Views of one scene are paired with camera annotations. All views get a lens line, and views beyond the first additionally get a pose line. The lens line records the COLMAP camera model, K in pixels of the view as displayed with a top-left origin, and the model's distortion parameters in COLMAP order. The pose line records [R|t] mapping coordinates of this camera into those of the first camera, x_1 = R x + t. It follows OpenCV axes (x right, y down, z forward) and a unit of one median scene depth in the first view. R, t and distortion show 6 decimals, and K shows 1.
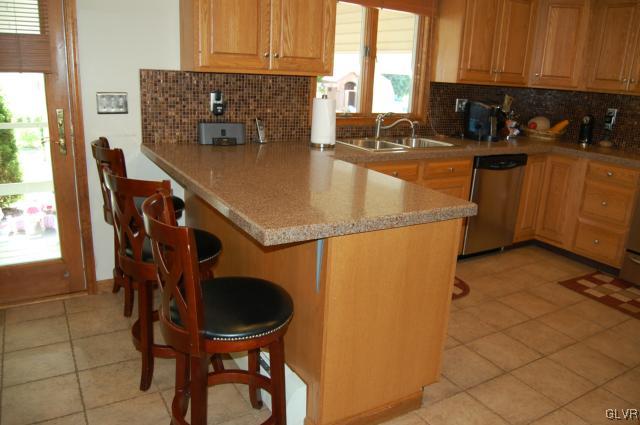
lens RADIAL K [[498.2, 0, 323.7], [0, 498.2, 208.4], [0, 0, 1]] dist [-0.064401, 0.001786]
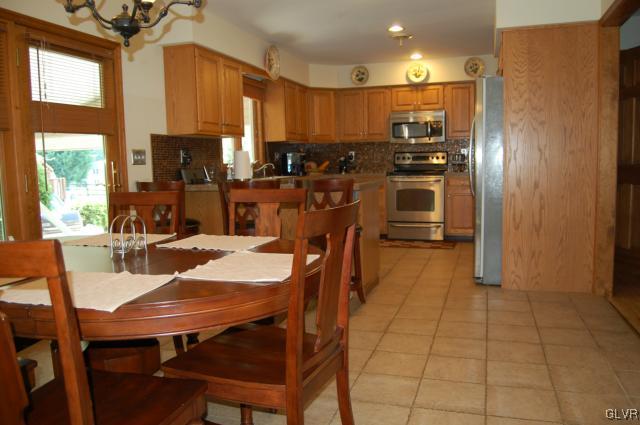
lens RADIAL K [[498.2, 0, 323.7], [0, 498.2, 208.4], [0, 0, 1]] dist [-0.064401, 0.001786]
pose [[0.752460, -0.128174, 0.646046, -0.710580], [0.235255, 0.968480, -0.081861, 0.124271], [-0.615190, 0.213583, 0.758896, -0.273179]]
